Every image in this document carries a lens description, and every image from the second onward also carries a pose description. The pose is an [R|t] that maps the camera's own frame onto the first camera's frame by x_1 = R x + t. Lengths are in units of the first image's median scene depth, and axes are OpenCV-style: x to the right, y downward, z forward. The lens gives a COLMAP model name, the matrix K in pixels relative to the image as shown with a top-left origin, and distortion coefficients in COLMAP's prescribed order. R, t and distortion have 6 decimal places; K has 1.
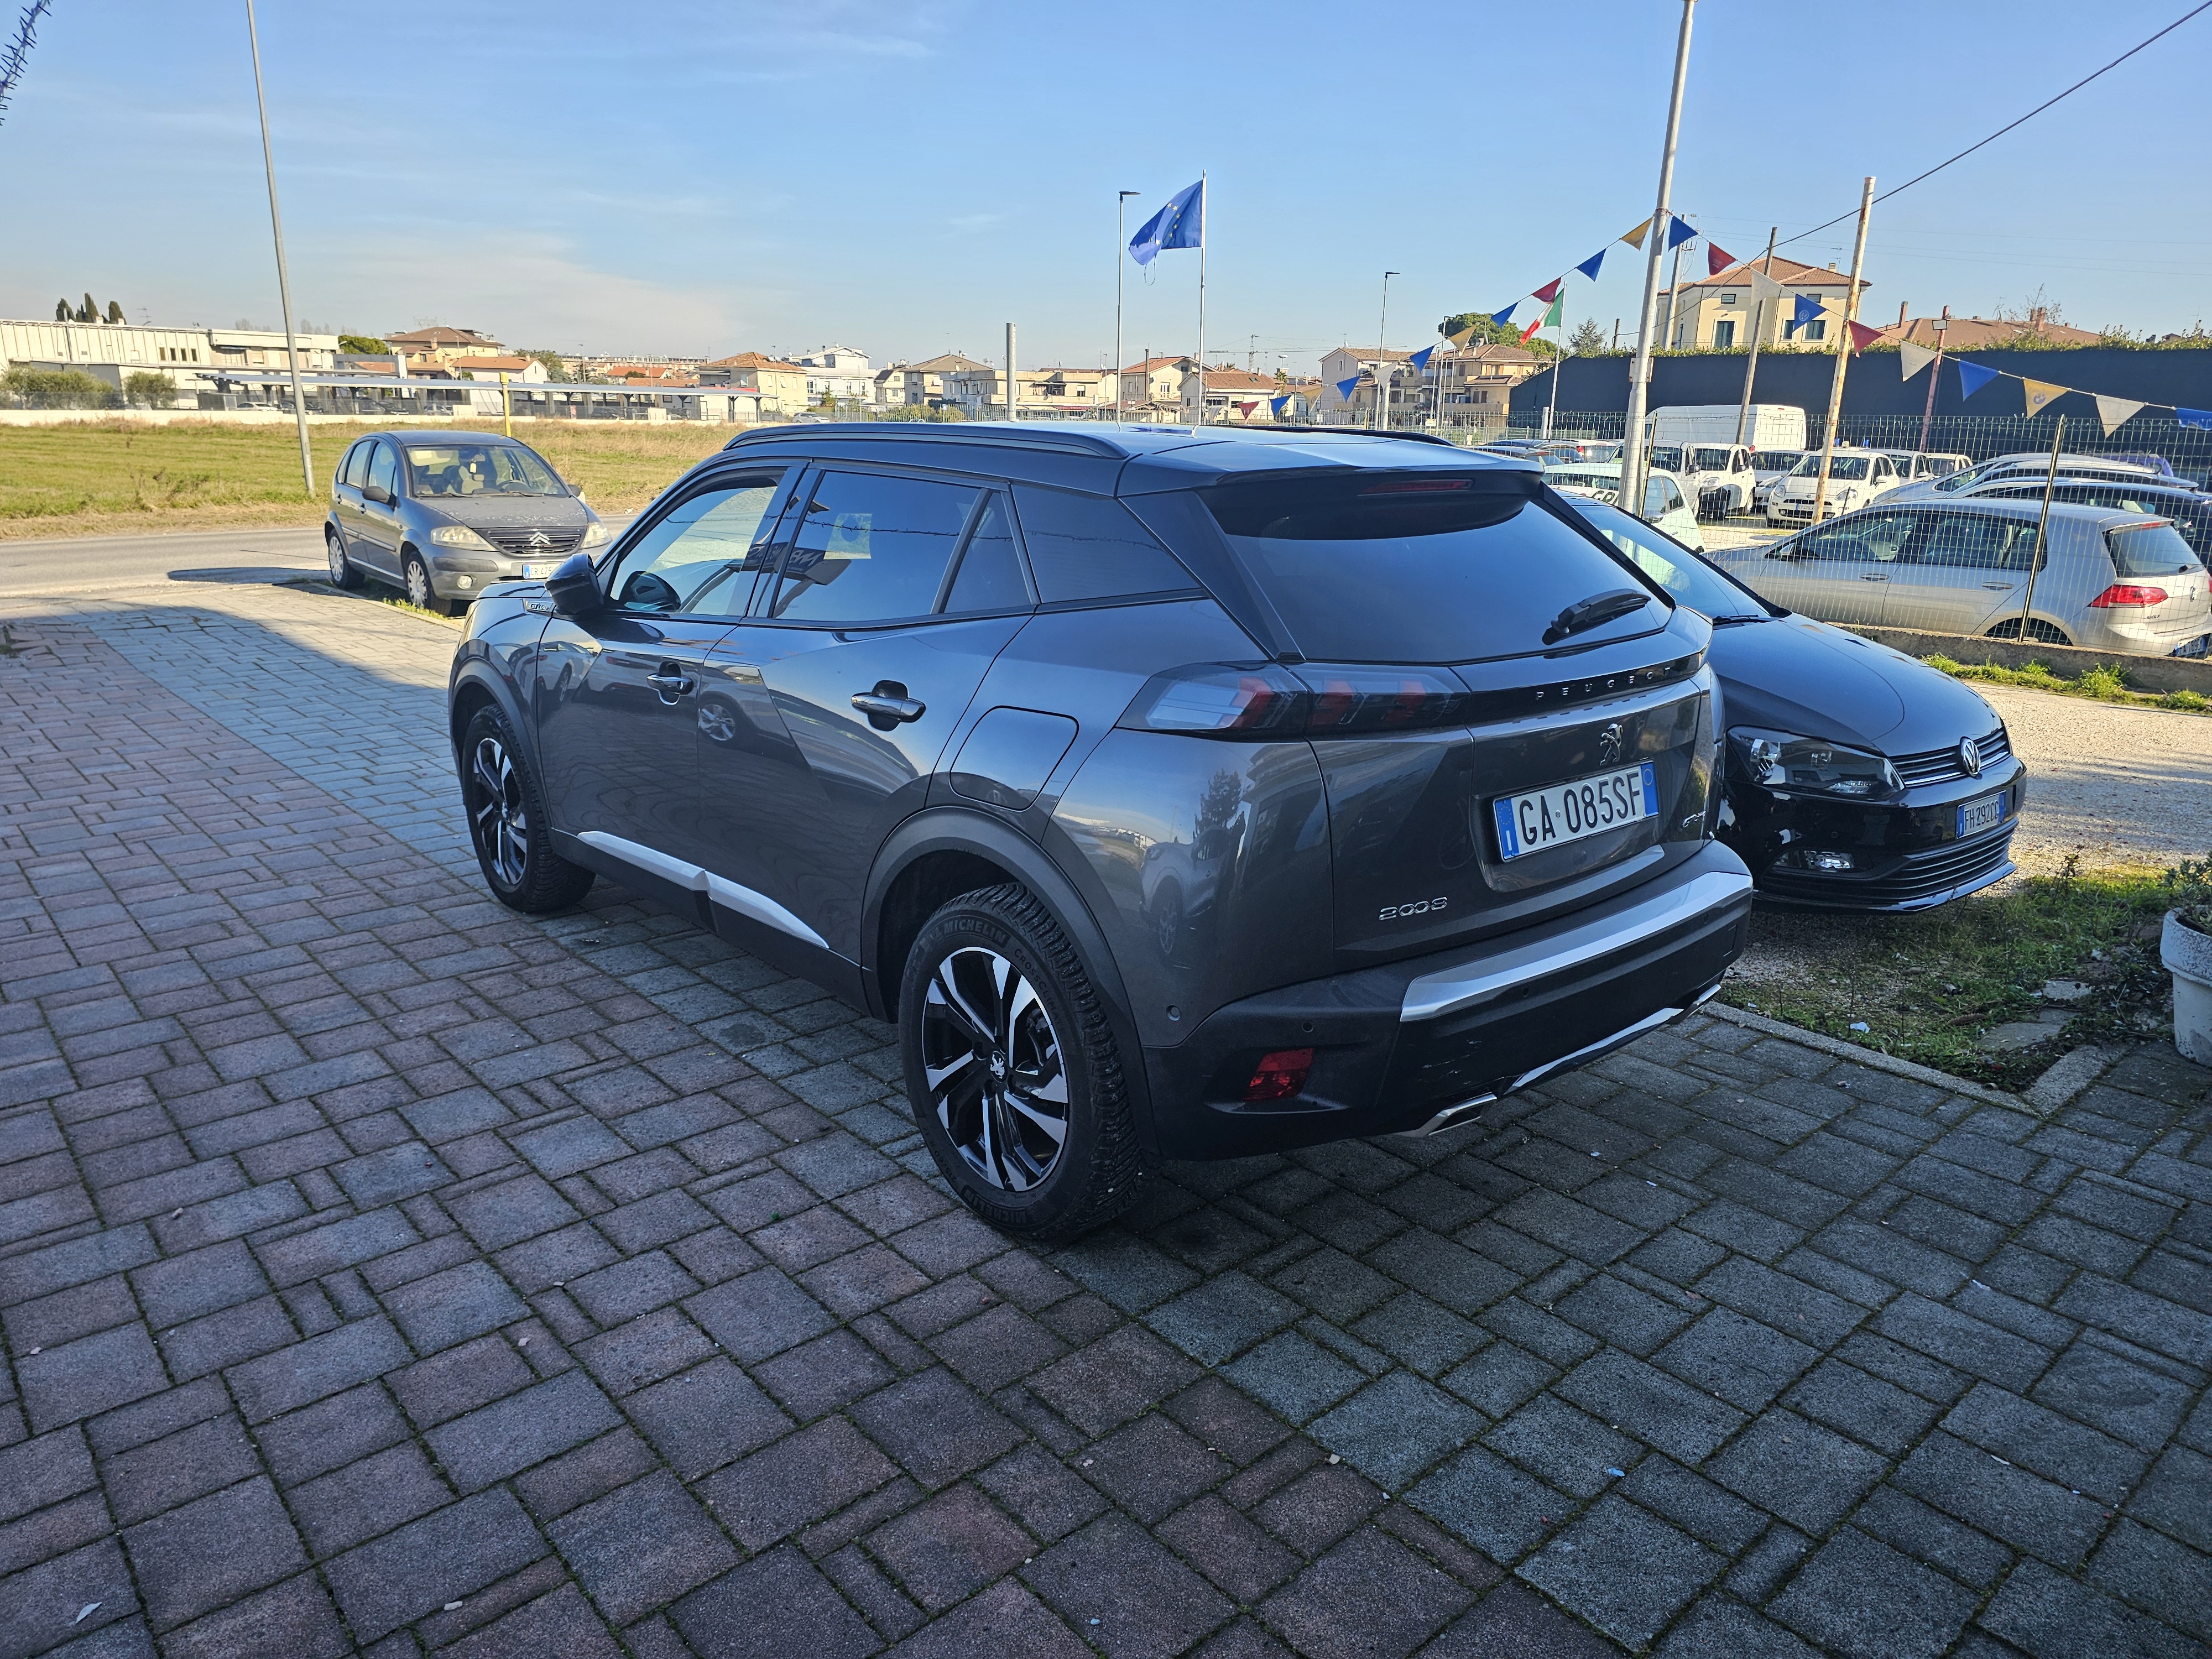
lens RADIAL K [[1463.5, 0, 1125.6], [0, 1463.5, 834.1], [0, 0, 1]] dist [0.058949, -0.056205]
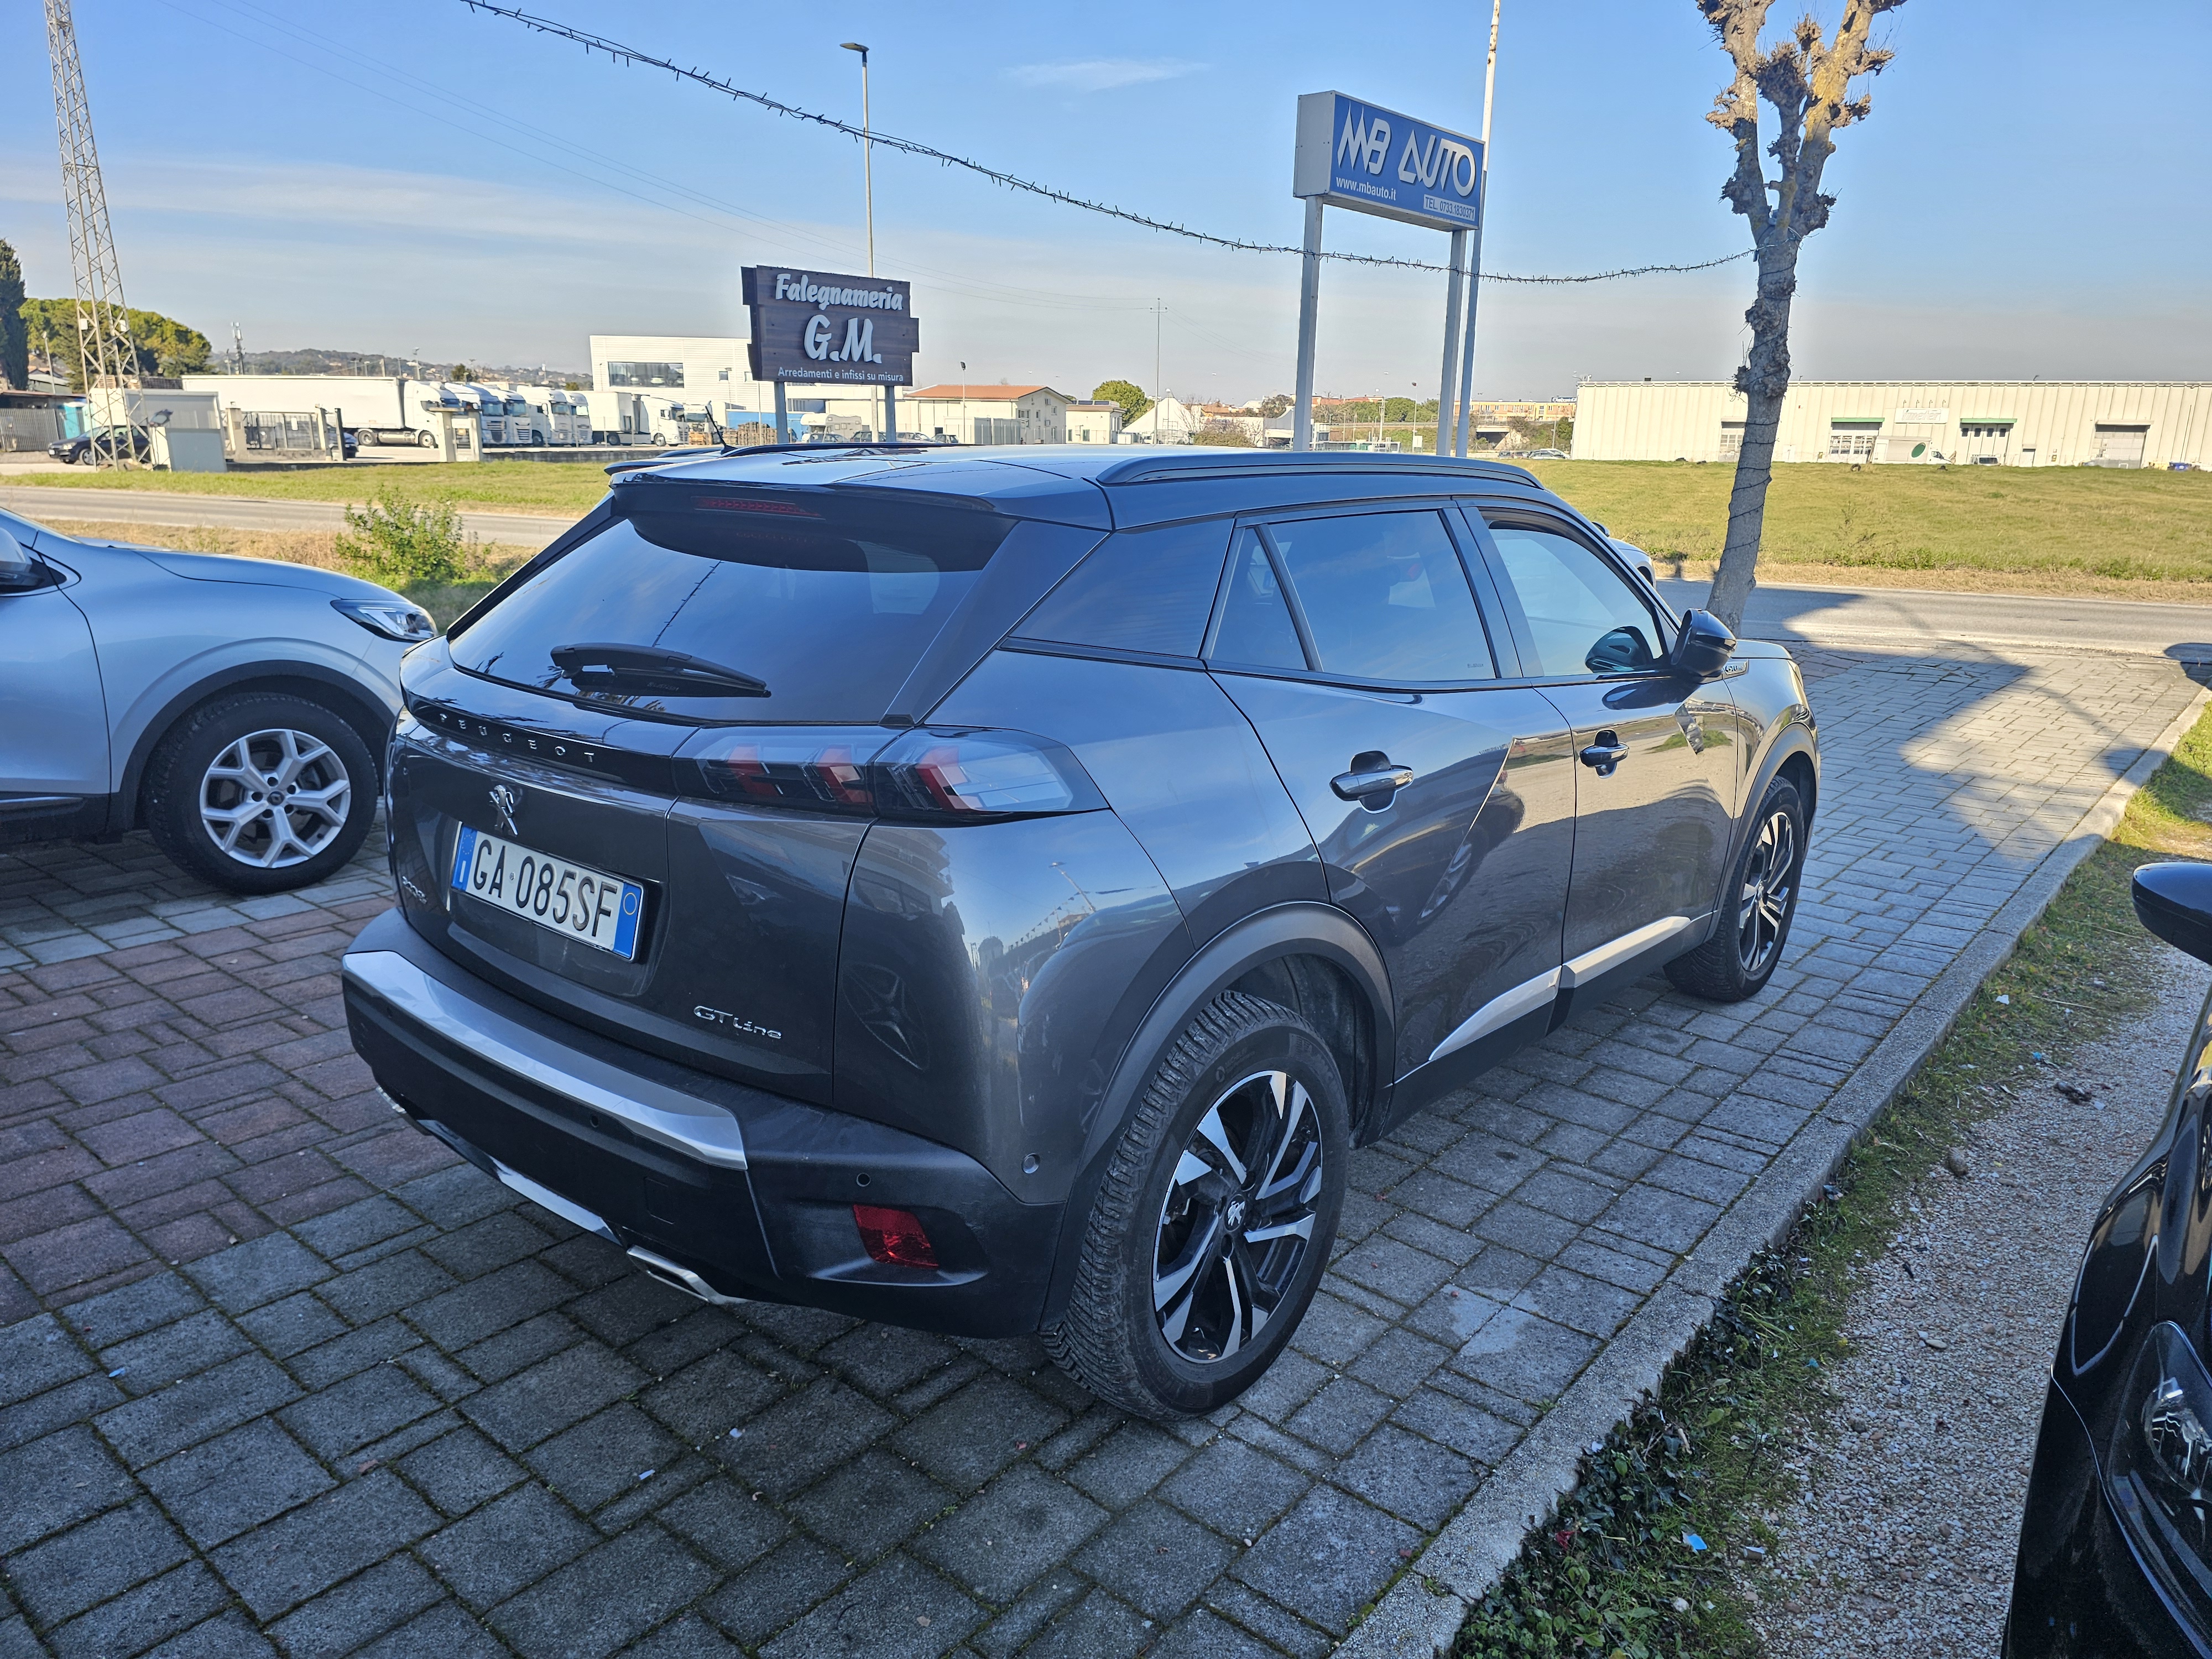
lens RADIAL K [[1476.3, 0, 1113.6], [0, 1476.3, 851.2], [0, 0, 1]] dist [0.059329, -0.059180]
pose [[0.154702, 0.251608, -0.955385, 0.866300], [-0.286552, 0.936885, 0.200336, -0.222443], [0.945492, 0.242776, 0.217036, 0.841251]]
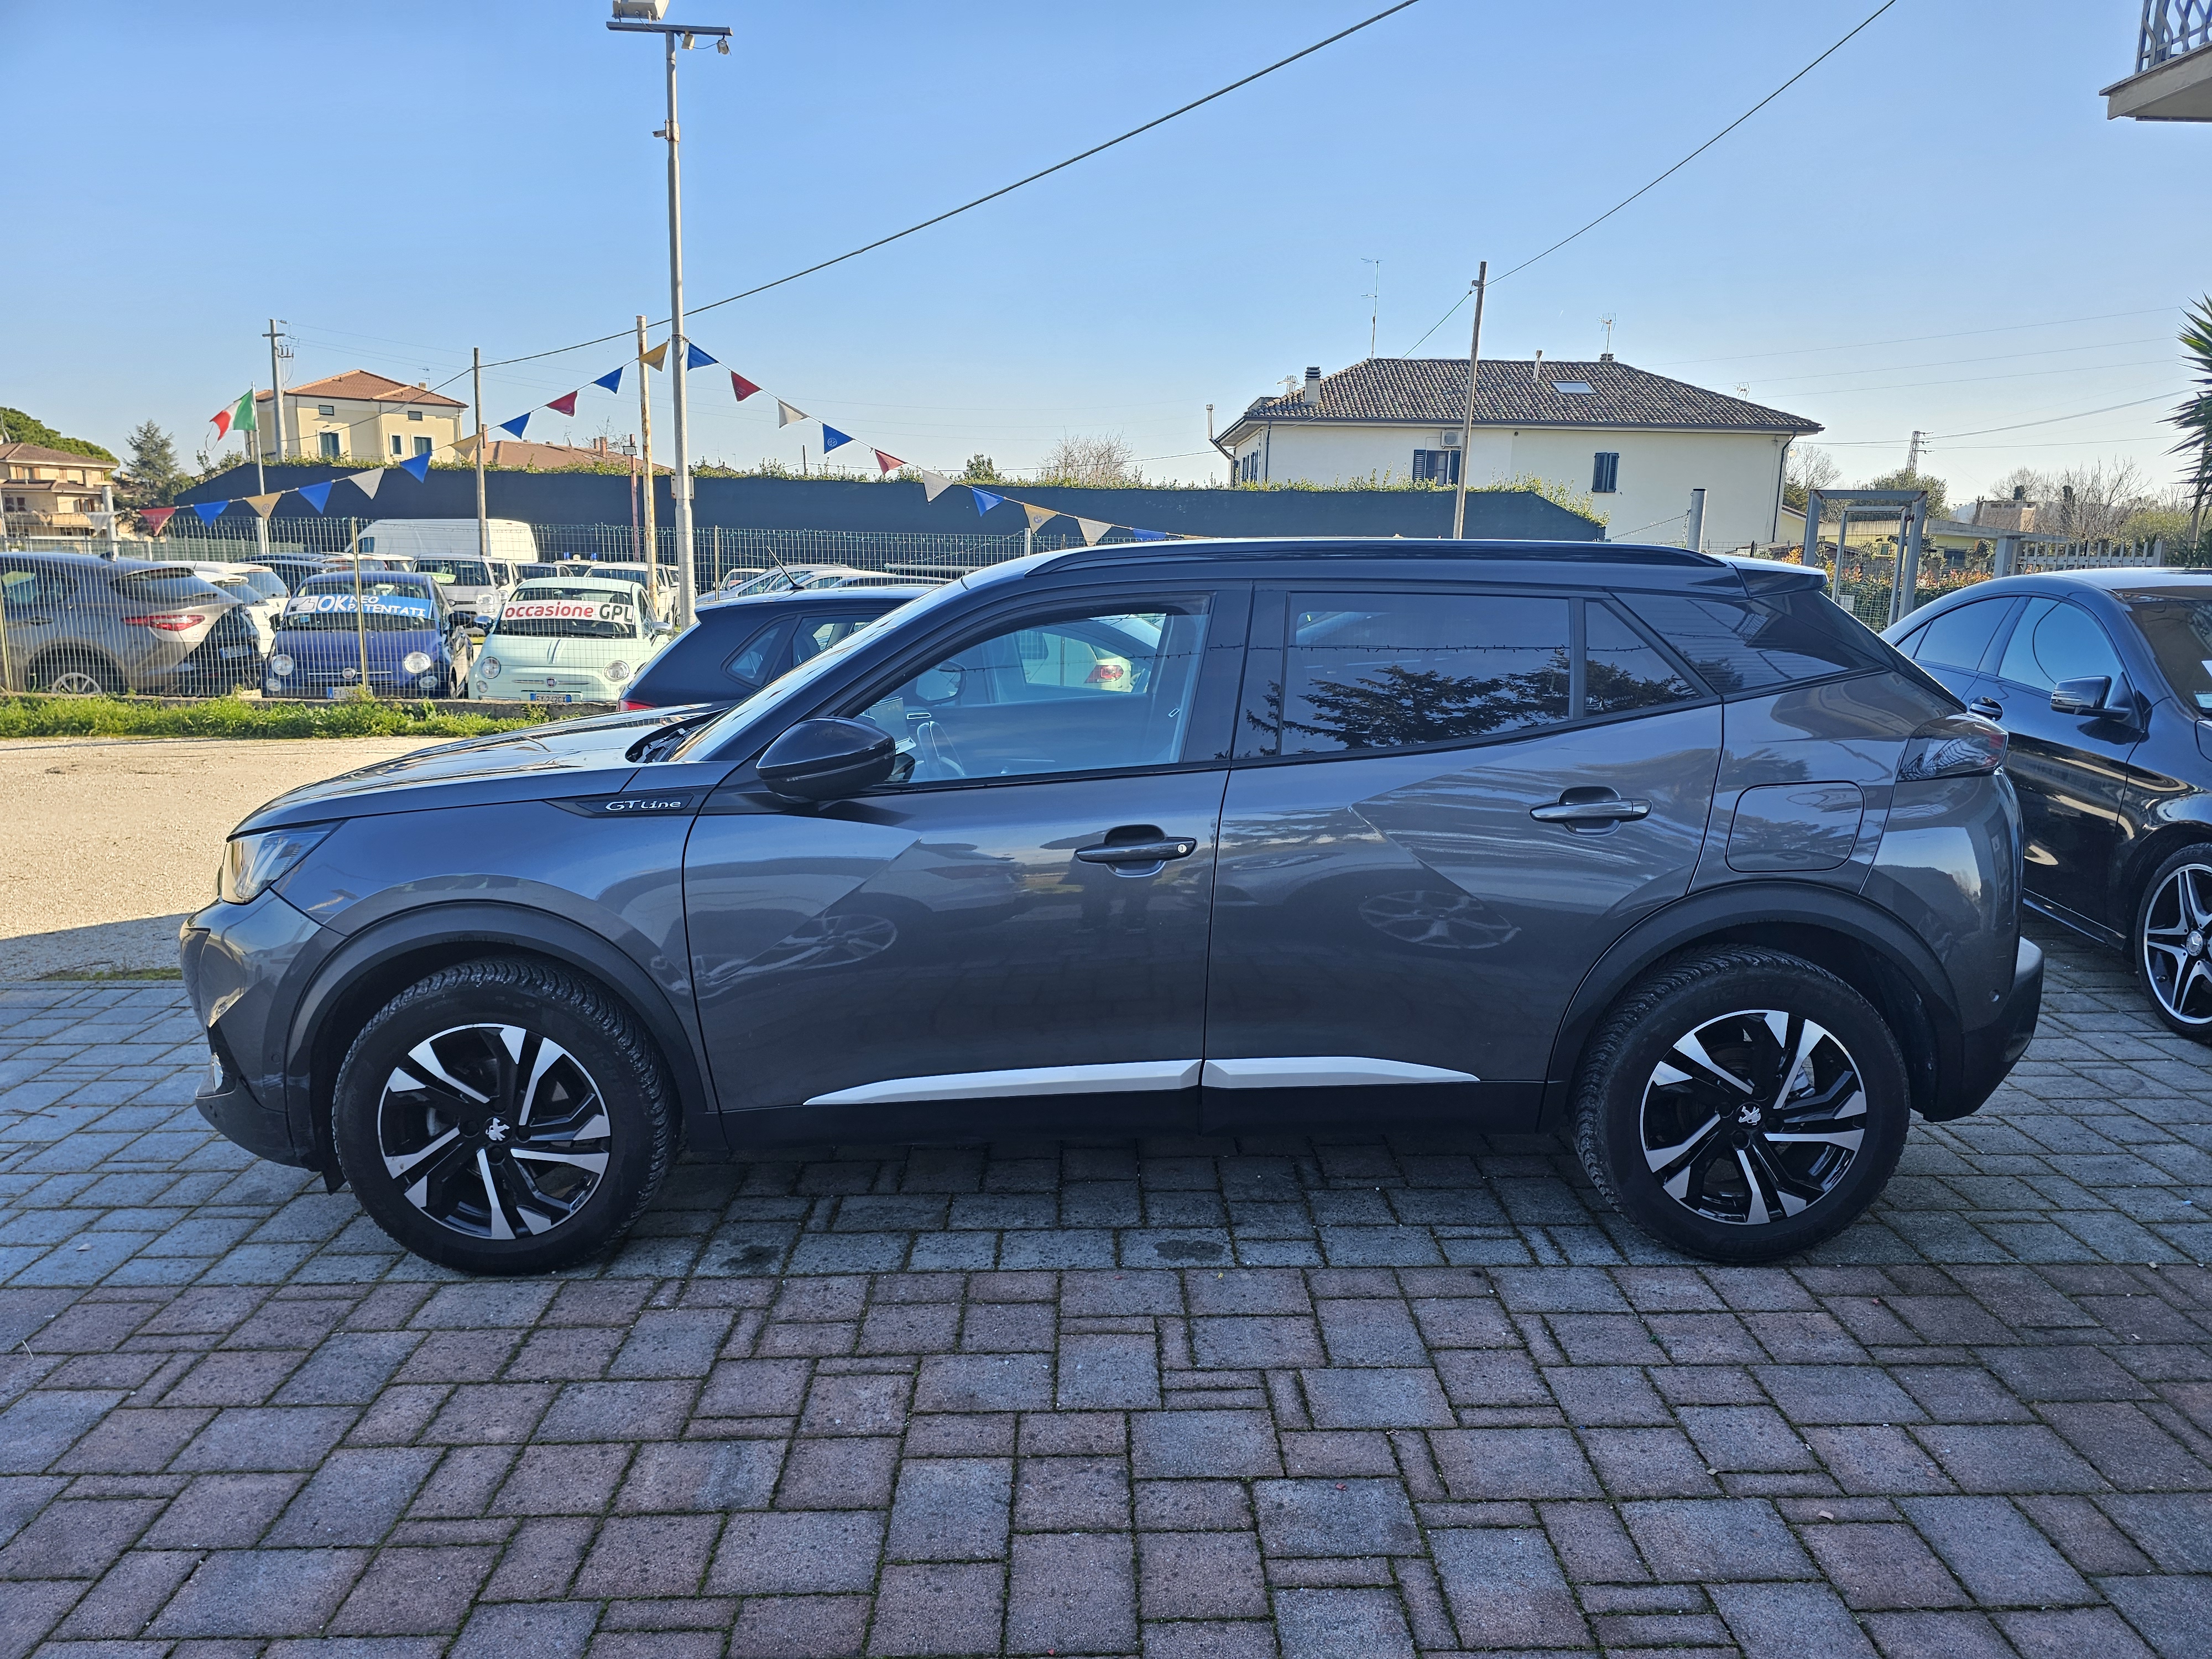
lens RADIAL K [[1476.3, 0, 1113.6], [0, 1476.3, 851.2], [0, 0, 1]] dist [0.059329, -0.059180]
pose [[0.646619, -0.161121, 0.745603, -0.923350], [0.208132, 0.977617, 0.030757, -0.127582], [-0.733870, 0.135295, 0.665681, 0.453064]]
